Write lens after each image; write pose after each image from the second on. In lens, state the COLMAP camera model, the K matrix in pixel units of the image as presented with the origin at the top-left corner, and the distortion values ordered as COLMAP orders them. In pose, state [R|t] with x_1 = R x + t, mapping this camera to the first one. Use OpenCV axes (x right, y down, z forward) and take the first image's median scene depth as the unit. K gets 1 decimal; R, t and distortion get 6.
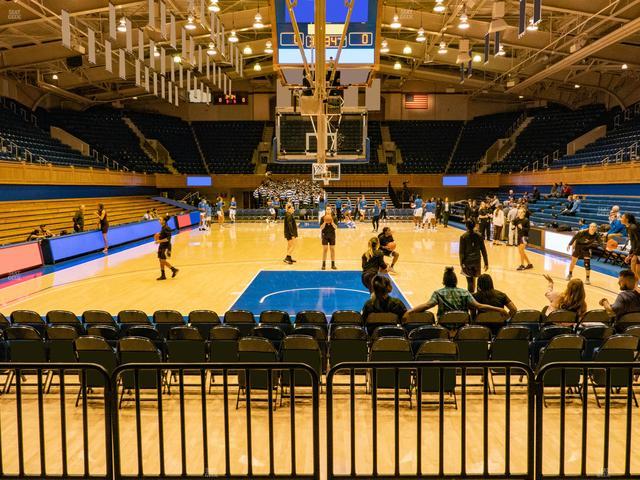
lens RADIAL K [[563.5, 0, 323.9], [0, 563.5, 242.5], [0, 0, 1]] dist [-0.016563, 0.006602]
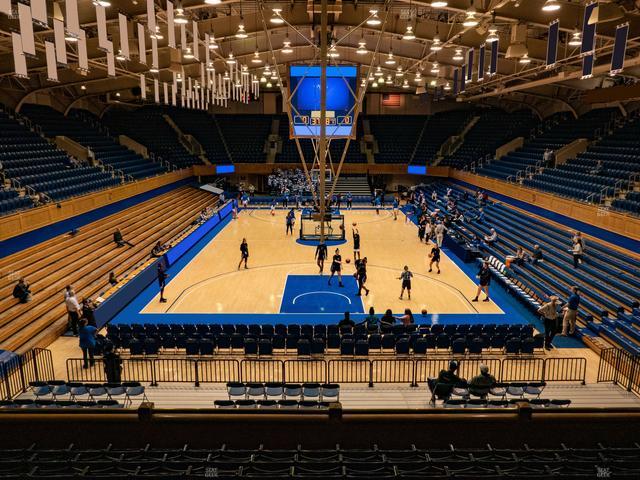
lens RADIAL K [[494.2, 0, 323.5], [0, 494.2, 247.9], [0, 0, 1]] dist [-0.049842, 0.035075]
pose [[0.999896, 0.001839, 0.014284, -0.005553], [-0.003682, 0.991491, 0.130123, -0.075475], [-0.013923, -0.130162, 0.991395, -0.180452]]
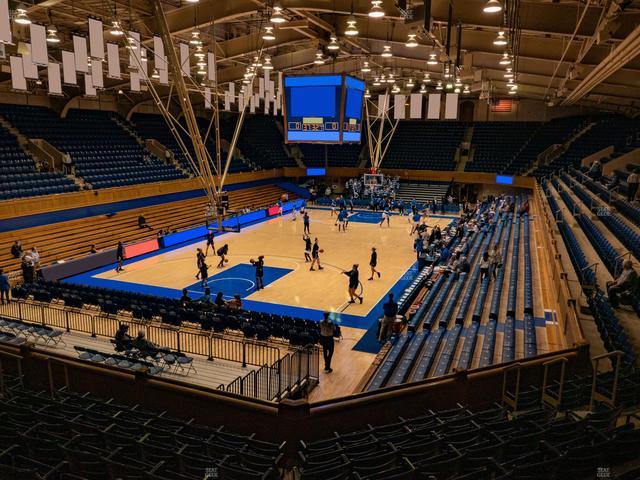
lens RADIAL K [[498.6, 0, 326.5], [0, 498.6, 242.7], [0, 0, 1]] dist [-0.050736, 0.049878]
pose [[0.936894, 0.083857, -0.339408, 0.241024], [-0.047474, 0.992331, 0.114128, -0.075534], [0.346376, -0.090813, 0.933690, -0.178112]]
